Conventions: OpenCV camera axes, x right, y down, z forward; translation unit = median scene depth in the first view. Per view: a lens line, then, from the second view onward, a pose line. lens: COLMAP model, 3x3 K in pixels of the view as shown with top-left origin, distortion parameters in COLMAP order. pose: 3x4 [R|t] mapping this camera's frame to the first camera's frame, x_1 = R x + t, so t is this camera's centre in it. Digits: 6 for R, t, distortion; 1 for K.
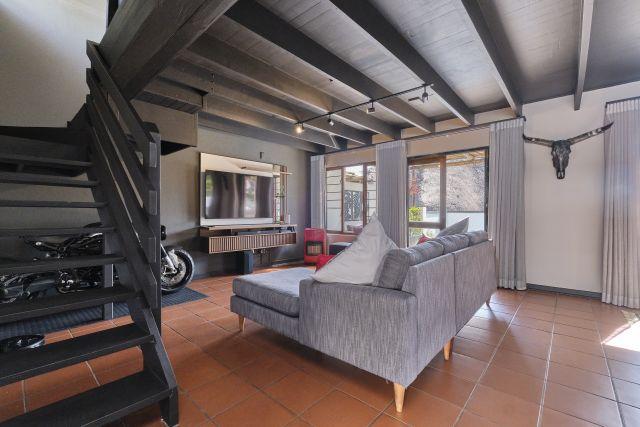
lens RADIAL K [[282.4, 0, 306.2], [0, 282.4, 212.7], [0, 0, 1]] dist [0.000734, 0.000082]
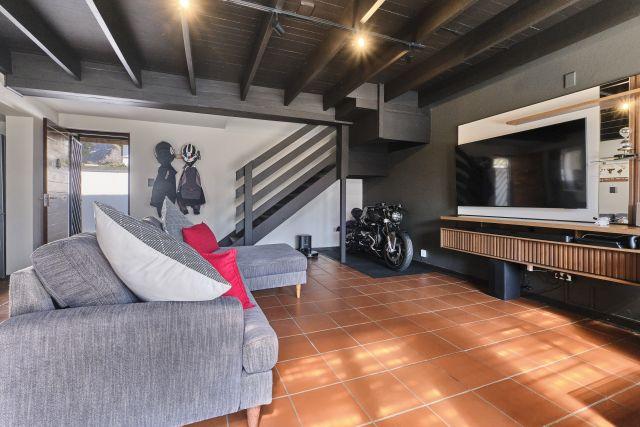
lens RADIAL K [[286.8, 0, 316.6], [0, 286.8, 198.3], [0, 0, 1]] dist [-0.000742, -0.000413]
pose [[-0.428952, -0.010060, -0.903271, 0.606464], [-0.011298, 0.999920, -0.005771, 0.011339], [0.903256, 0.007730, -0.429032, 1.079874]]
